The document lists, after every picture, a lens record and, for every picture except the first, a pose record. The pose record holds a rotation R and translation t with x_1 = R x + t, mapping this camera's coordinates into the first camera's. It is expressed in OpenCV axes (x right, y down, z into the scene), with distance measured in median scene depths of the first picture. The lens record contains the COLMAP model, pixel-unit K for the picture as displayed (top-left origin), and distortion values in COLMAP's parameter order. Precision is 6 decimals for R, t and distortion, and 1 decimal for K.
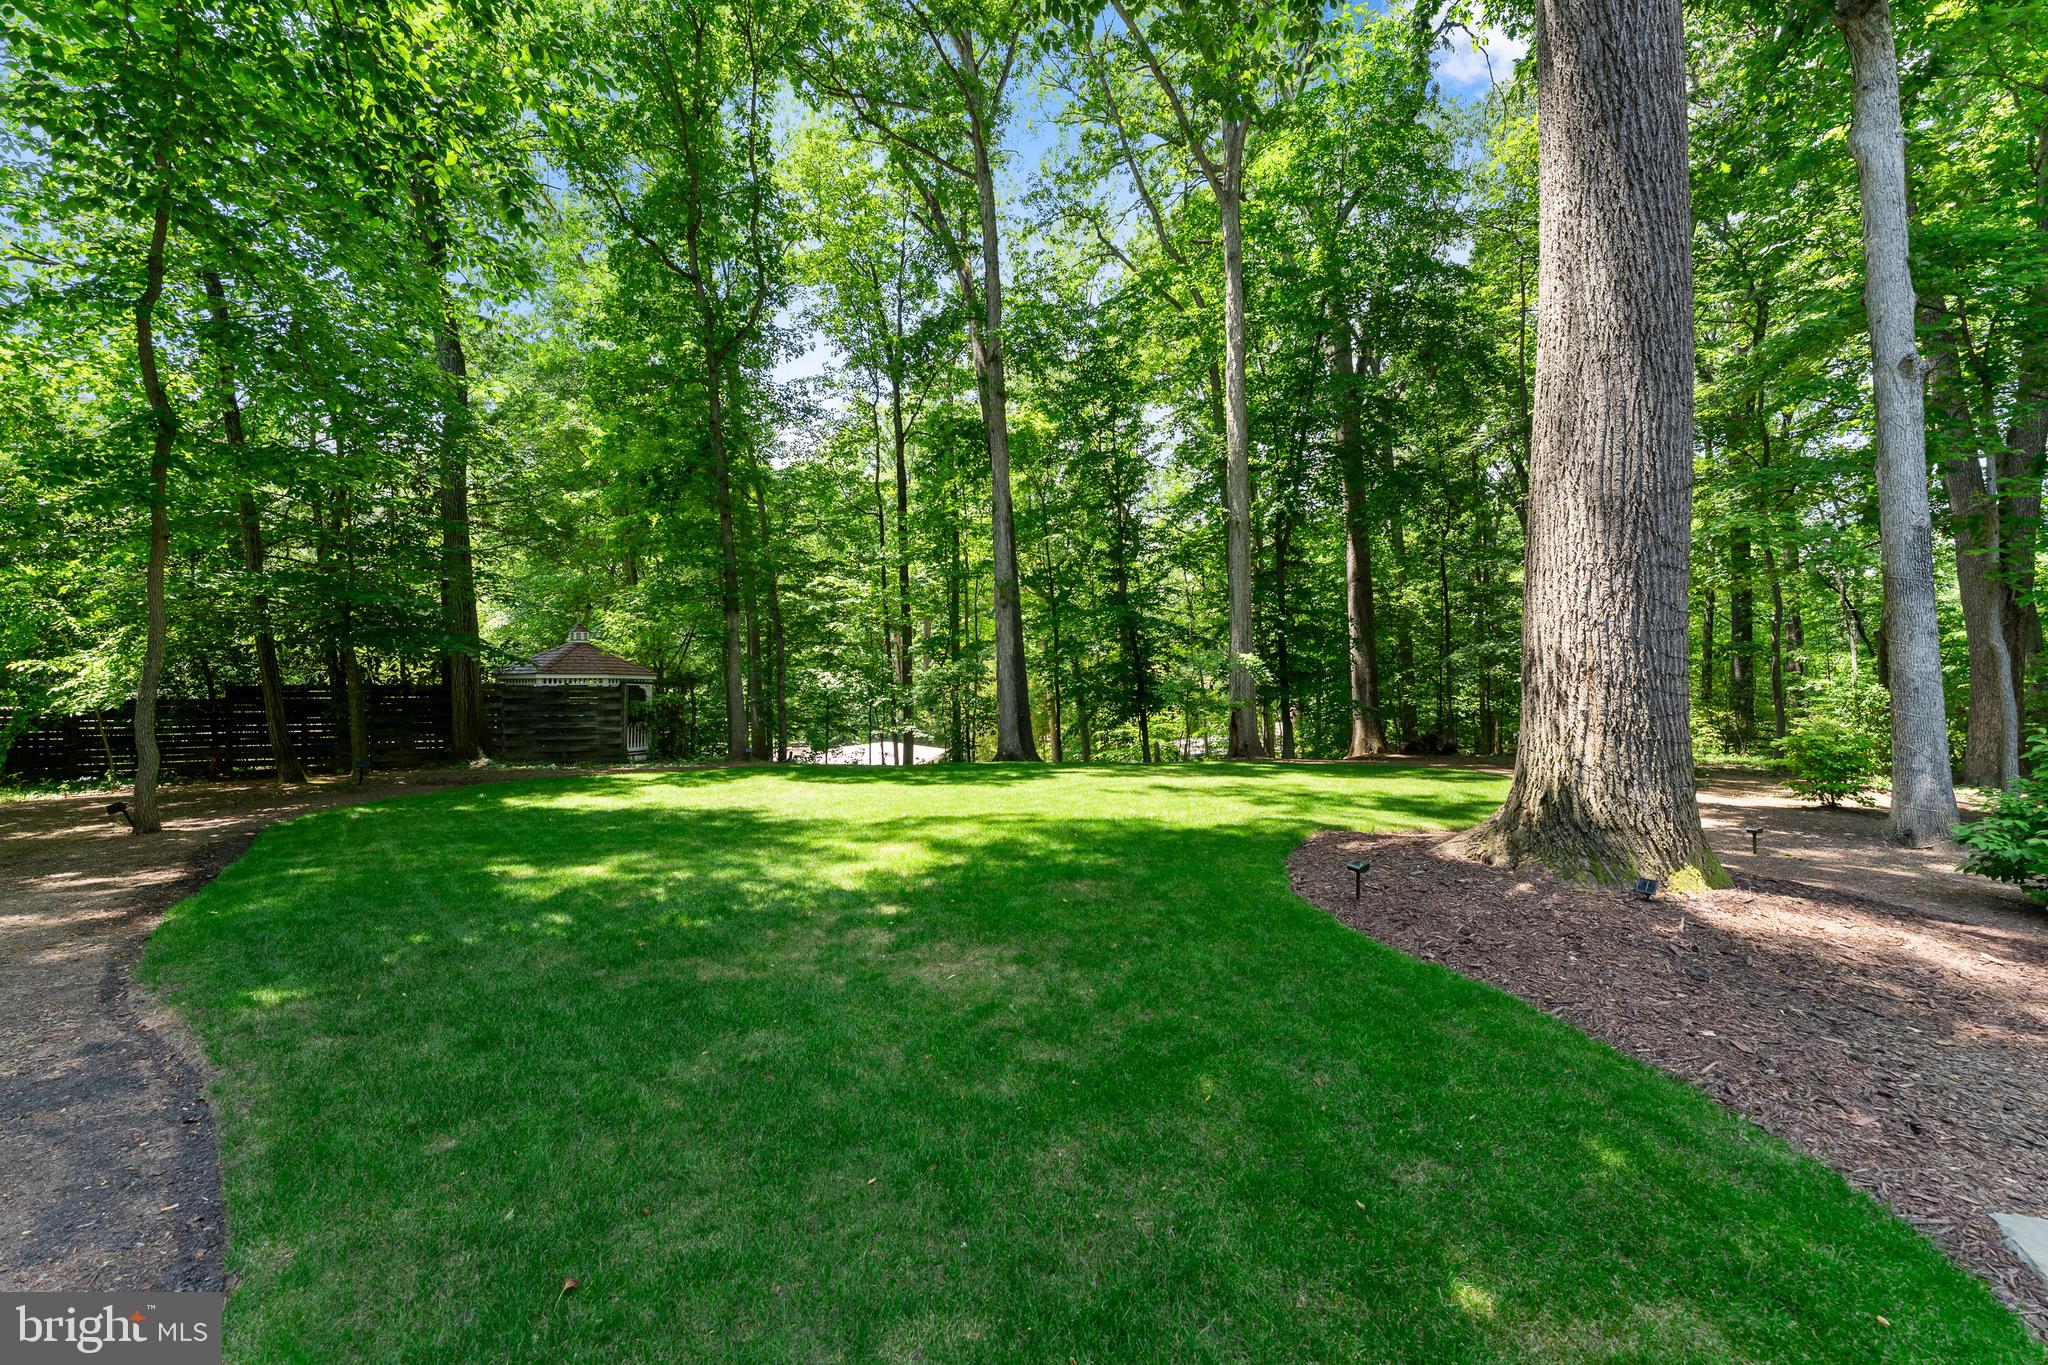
lens RADIAL K [[824.6, 0, 1059.6], [0, 824.6, 691.7], [0, 0, 1]] dist [0.009322, -0.001426]
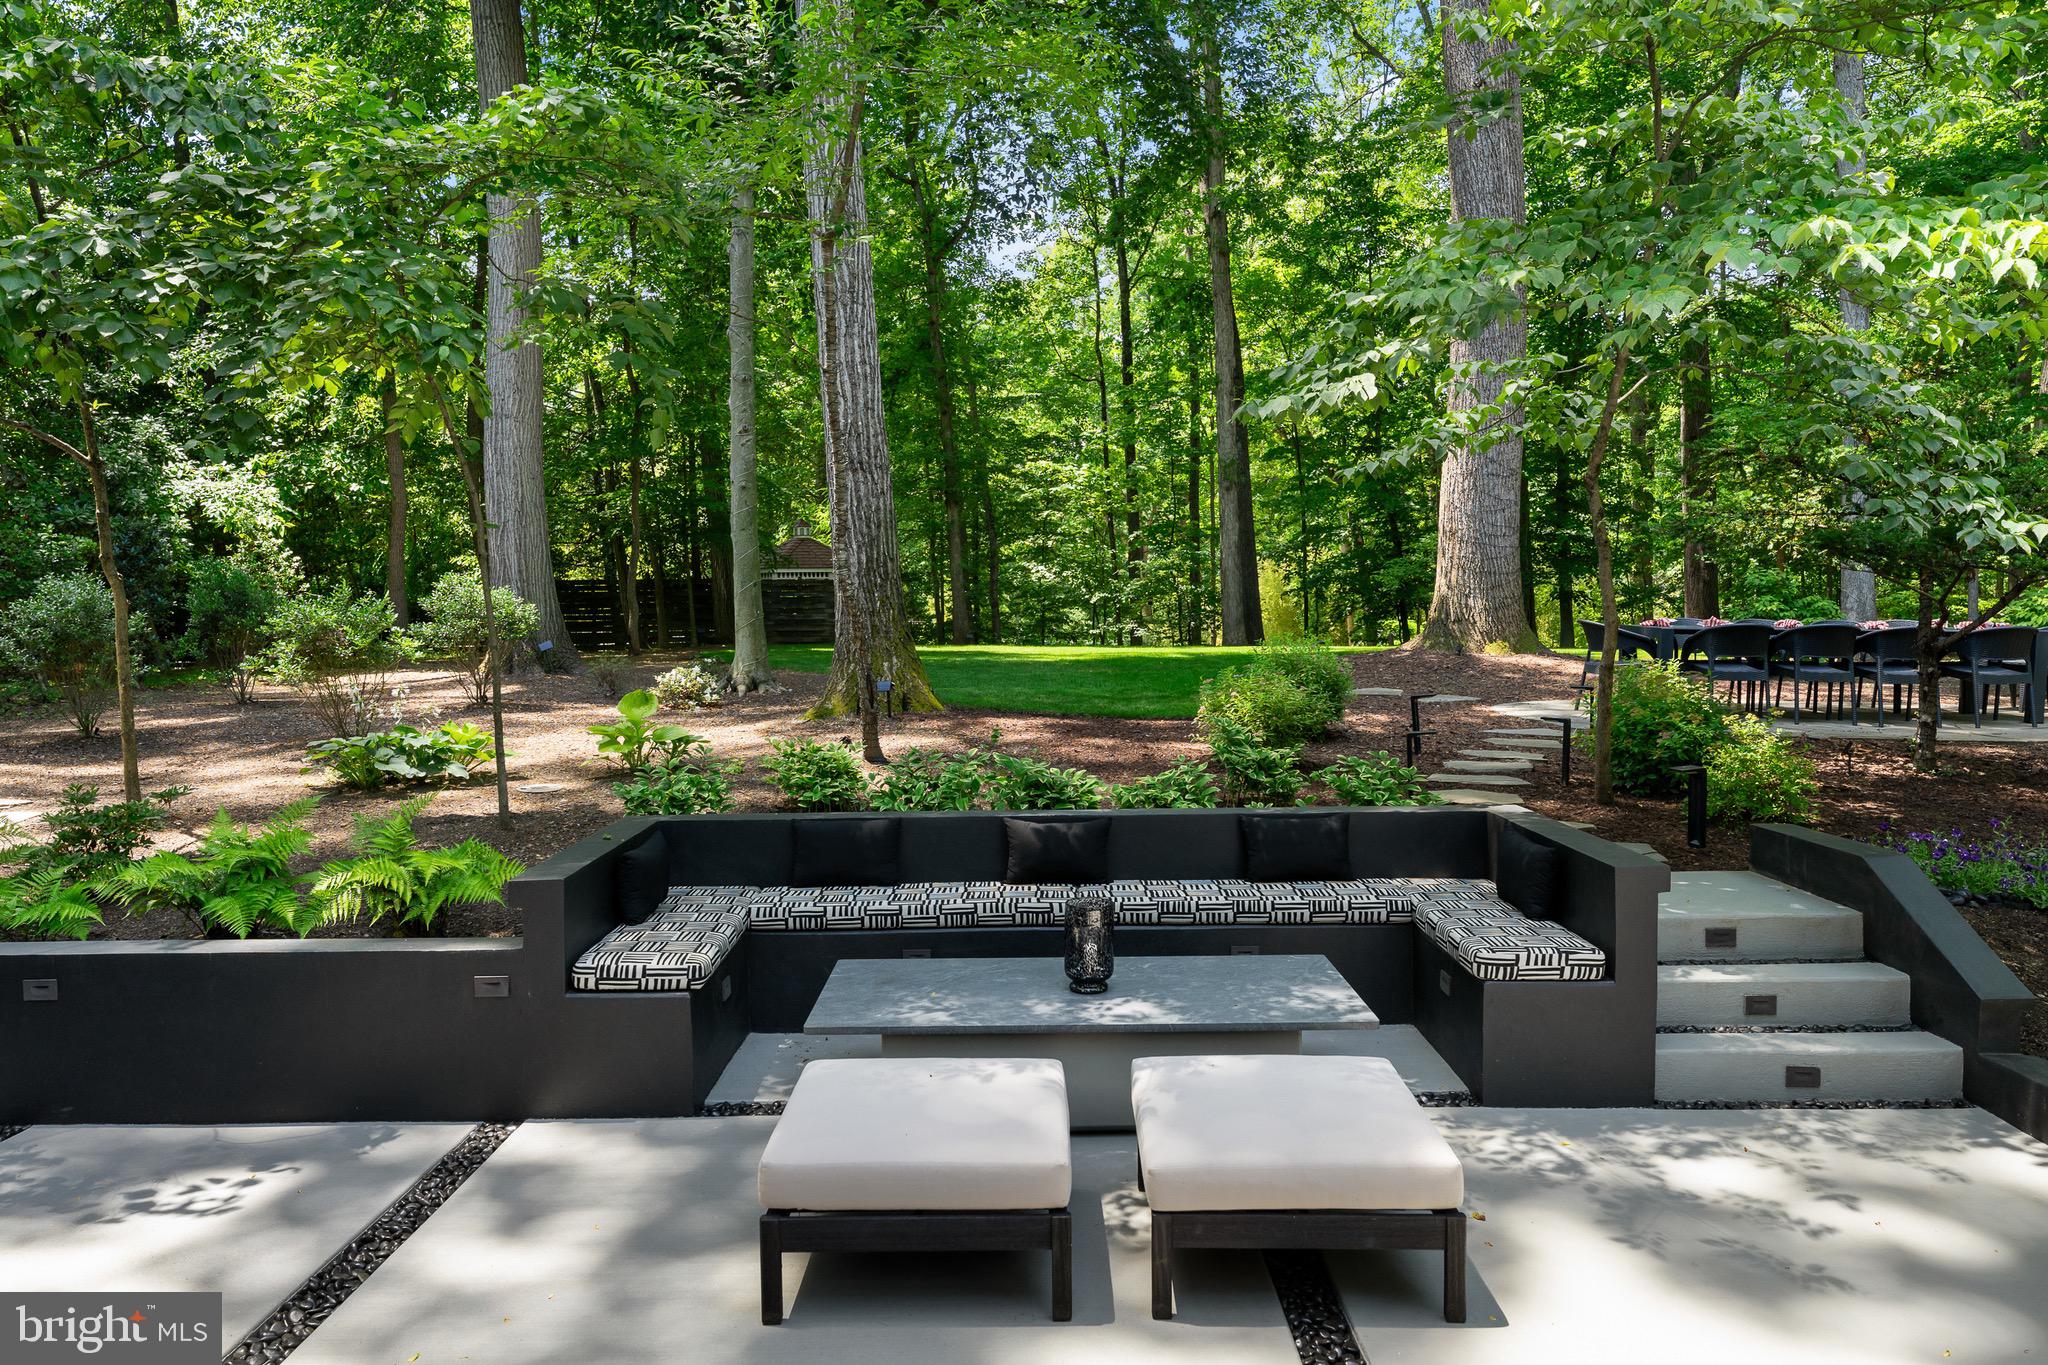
lens RADIAL K [[1377.2, 0, 1056.7], [0, 1377.2, 637.2], [0, 0, 1]] dist [-0.004864, -0.003635]
pose [[0.963954, -0.003935, -0.266039, 0.113516], [0.008183, 0.999856, 0.014859, 0.027019], [0.265942, -0.016501, 0.963848, -0.377956]]
